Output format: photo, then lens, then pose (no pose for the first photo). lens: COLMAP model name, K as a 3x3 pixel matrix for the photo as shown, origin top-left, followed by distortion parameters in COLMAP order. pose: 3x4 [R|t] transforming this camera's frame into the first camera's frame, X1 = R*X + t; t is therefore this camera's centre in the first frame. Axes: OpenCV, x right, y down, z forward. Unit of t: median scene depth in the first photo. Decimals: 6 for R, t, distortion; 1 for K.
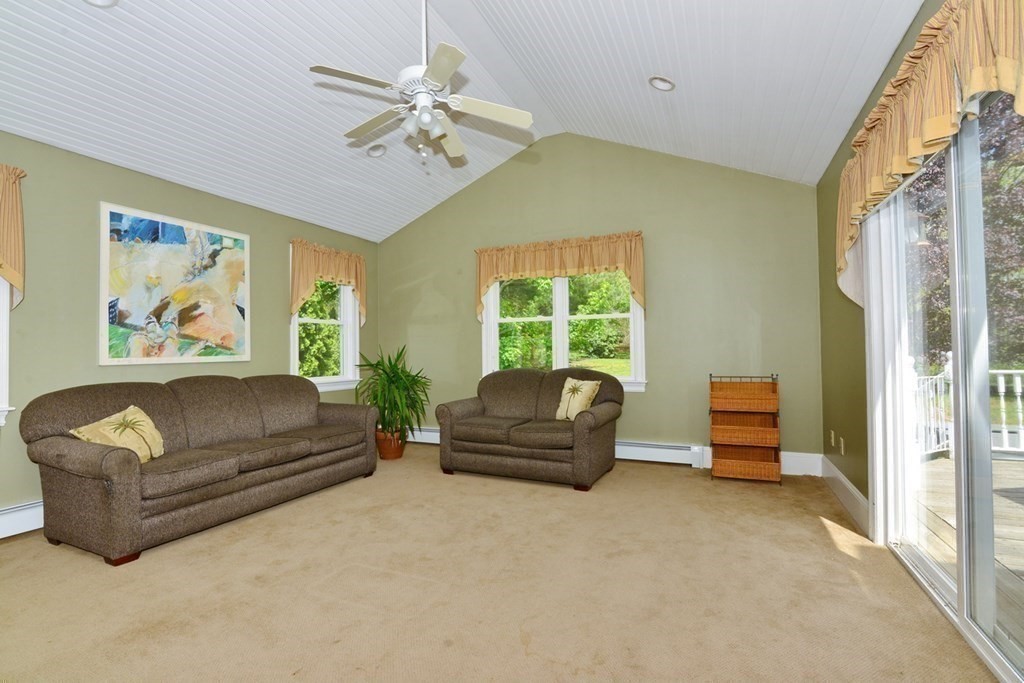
lens RADIAL K [[469.0, 0, 504.4], [0, 469.0, 343.2], [0, 0, 1]] dist [-0.019633, 0.001546]
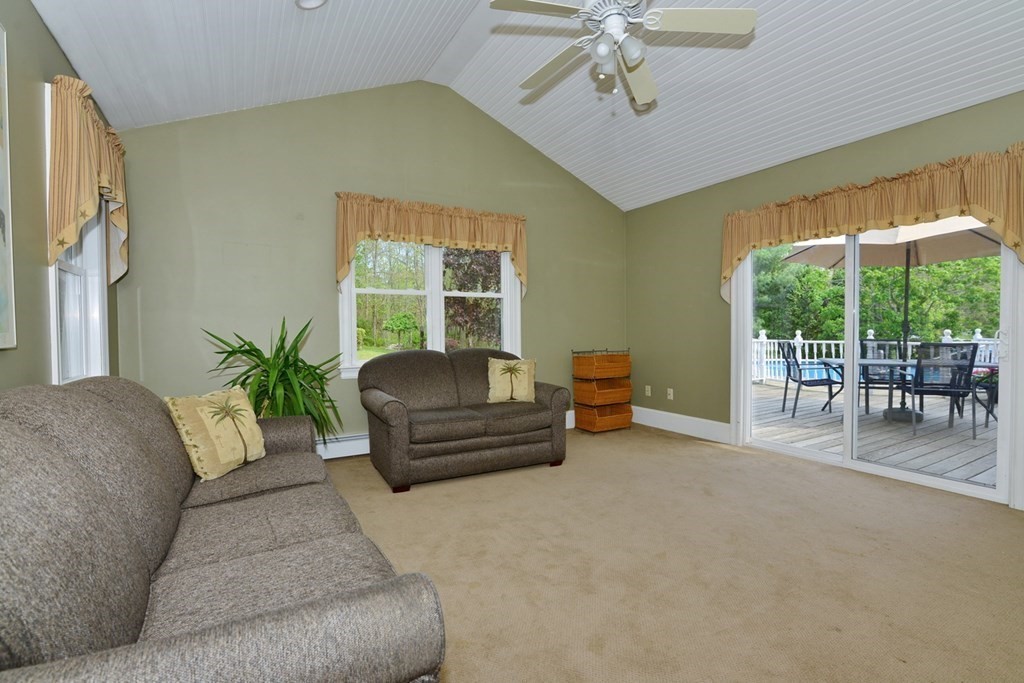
lens RADIAL K [[469.0, 0, 512.0], [0, 469.0, 343.7], [0, 0, 1]] dist [-0.019633, 0.001546]
pose [[0.570718, -0.013026, 0.821043, -0.682333], [-0.018260, 0.999426, 0.028549, 0.018605], [-0.820943, -0.031286, 0.570153, 0.467860]]
